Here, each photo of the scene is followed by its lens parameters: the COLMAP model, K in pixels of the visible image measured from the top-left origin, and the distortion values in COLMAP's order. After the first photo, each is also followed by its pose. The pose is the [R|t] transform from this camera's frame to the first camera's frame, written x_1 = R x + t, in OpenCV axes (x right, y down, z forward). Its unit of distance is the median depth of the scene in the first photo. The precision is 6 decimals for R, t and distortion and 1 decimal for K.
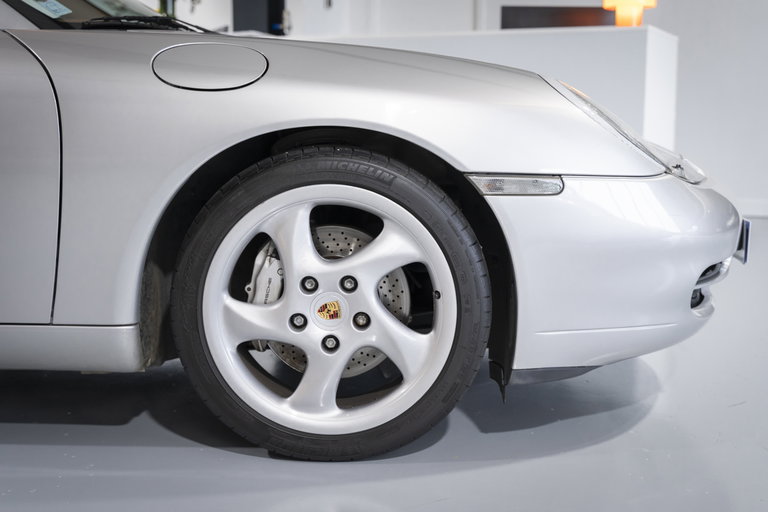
lens RADIAL K [[988.2, 0, 386.6], [0, 988.2, 255.8], [0, 0, 1]] dist [-0.042430, 0.000000]
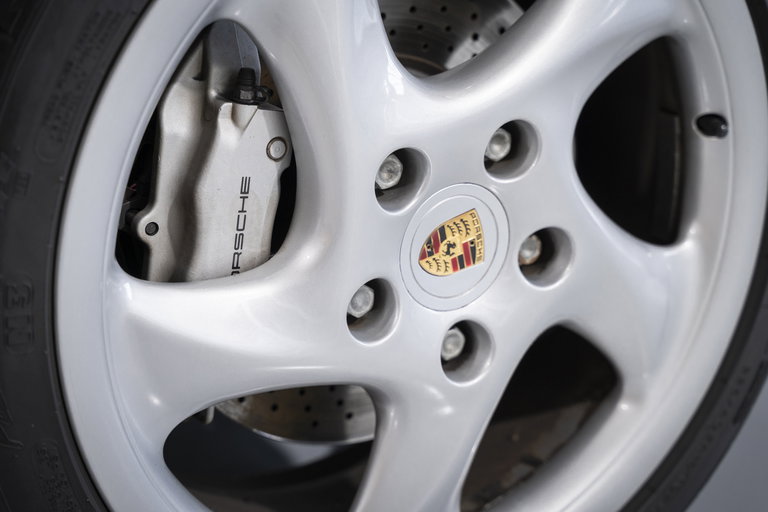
lens RADIAL K [[1615.7, 0, 384.3], [0, 1615.7, 256.7], [0, 0, 1]] dist [0.064217, 0.000000]
pose [[0.833725, -0.228550, 0.502661, -0.322394], [0.111814, 0.961339, 0.251644, -0.066887], [-0.540741, -0.153597, 0.827047, 0.604764]]
